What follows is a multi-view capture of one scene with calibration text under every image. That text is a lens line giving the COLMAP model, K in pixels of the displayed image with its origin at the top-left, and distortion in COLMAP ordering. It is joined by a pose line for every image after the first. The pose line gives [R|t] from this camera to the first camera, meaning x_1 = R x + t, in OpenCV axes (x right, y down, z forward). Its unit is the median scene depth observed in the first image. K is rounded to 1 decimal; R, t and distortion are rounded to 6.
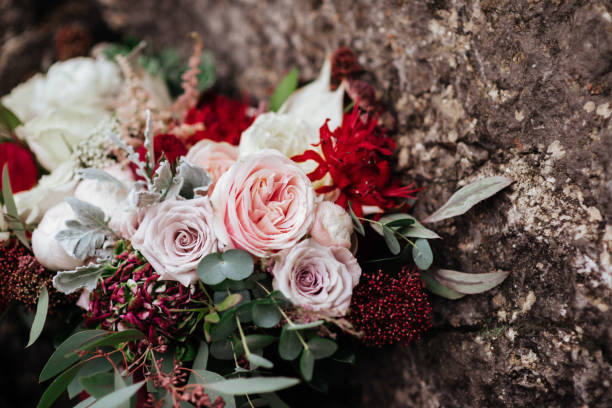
lens RADIAL K [[1604.4, 0, 302.0], [0, 1604.4, 204.7], [0, 0, 1]] dist [-0.125785, 0.000000]
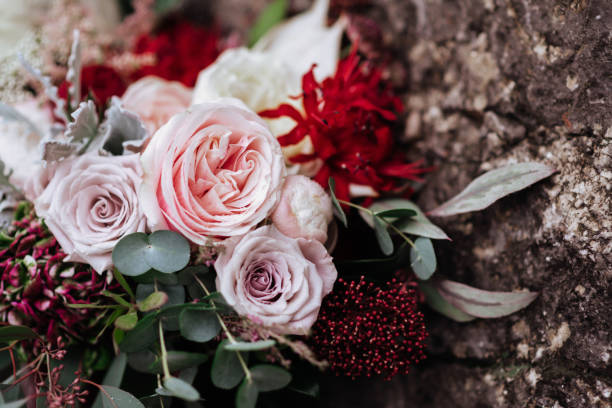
lens RADIAL K [[1604.4, 0, 311.0], [0, 1604.4, 204.1], [0, 0, 1]] dist [-0.125785, 0.000000]
pose [[0.995544, 0.091185, -0.024039, 0.038932], [-0.090156, 0.995089, 0.040859, -0.019389], [0.027647, -0.038510, 0.998876, 0.260012]]
